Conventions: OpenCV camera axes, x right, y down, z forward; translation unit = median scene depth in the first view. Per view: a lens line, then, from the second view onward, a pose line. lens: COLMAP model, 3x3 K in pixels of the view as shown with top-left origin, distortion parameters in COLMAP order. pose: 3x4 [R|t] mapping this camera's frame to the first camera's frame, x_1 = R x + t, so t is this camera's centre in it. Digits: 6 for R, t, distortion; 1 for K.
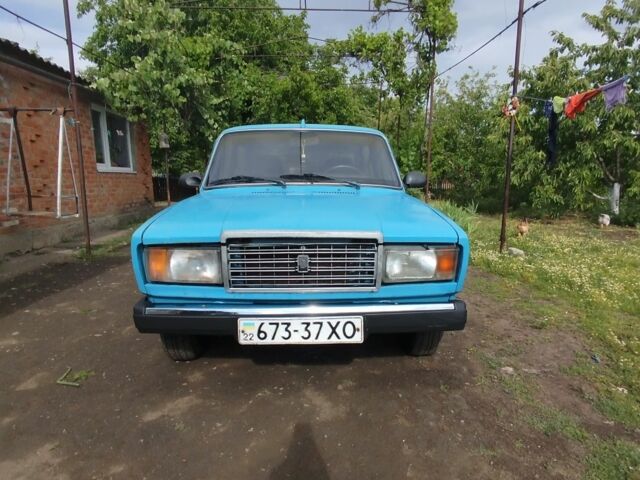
lens RADIAL K [[397.5, 0, 320.8], [0, 397.5, 237.4], [0, 0, 1]] dist [-0.001938, 0.003277]
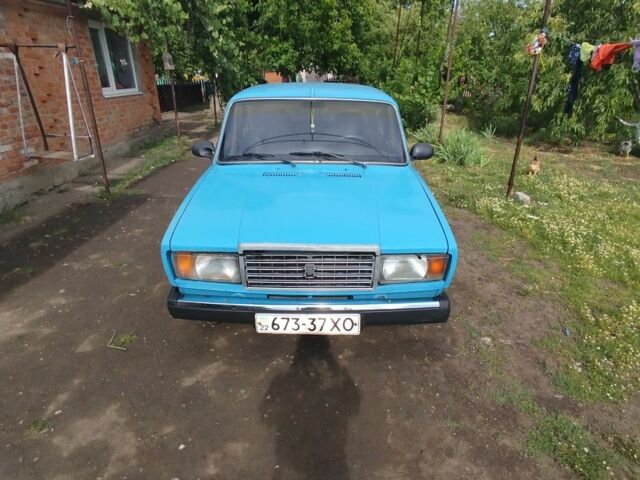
lens RADIAL K [[400.3, 0, 320.0], [0, 400.3, 240.0], [0, 0, 1]] dist [0.002424, 0.000878]
pose [[0.999449, 0.017994, -0.027903, 0.009654], [-0.010587, 0.969251, 0.245844, -0.189487], [0.031469, -0.245413, 0.968908, -0.064435]]
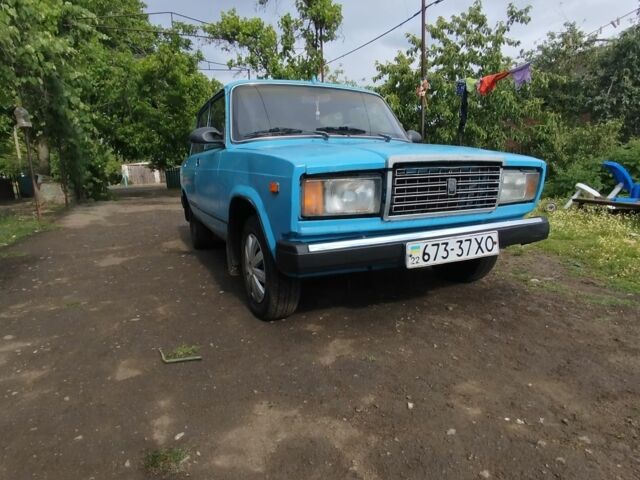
lens RADIAL K [[397.5, 0, 320.8], [0, 397.5, 237.4], [0, 0, 1]] dist [-0.001938, 0.003277]
pose [[0.917864, -0.091803, 0.386132, -0.489789], [0.089983, 0.995682, 0.022828, 0.090220], [-0.386560, 0.013792, 0.922161, 0.093470]]
